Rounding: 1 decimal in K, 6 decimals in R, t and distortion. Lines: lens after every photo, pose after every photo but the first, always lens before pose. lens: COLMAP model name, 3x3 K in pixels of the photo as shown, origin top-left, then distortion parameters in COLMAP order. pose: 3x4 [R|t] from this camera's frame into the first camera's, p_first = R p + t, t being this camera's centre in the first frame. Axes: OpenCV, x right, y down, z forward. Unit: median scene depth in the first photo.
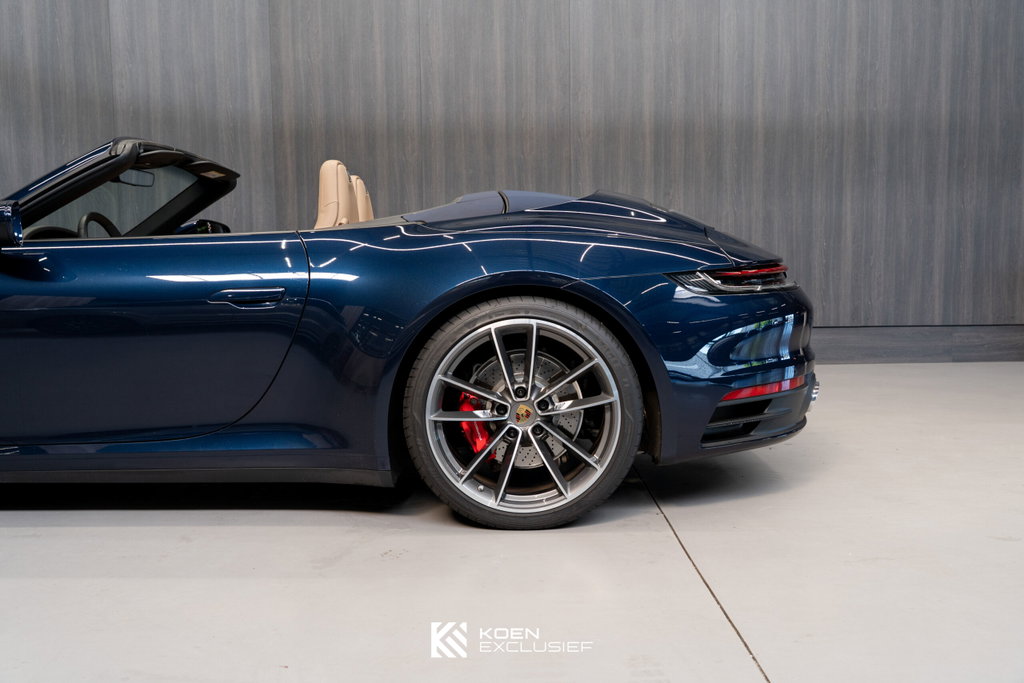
lens RADIAL K [[960.8, 0, 517.1], [0, 960.8, 341.2], [0, 0, 1]] dist [-0.000661, 0.000000]
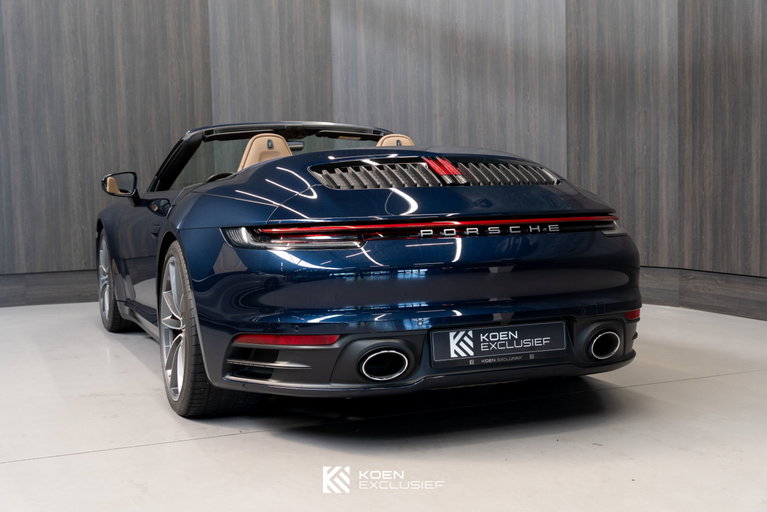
lens RADIAL K [[1004.7, 0, 379.5], [0, 1004.7, 255.6], [0, 0, 1]] dist [0.031613, 0.000000]
pose [[0.377142, 0.070756, -0.923449, 0.621434], [-0.073897, 0.996197, 0.046150, -0.048334], [0.923203, 0.050835, 0.380937, 0.320050]]
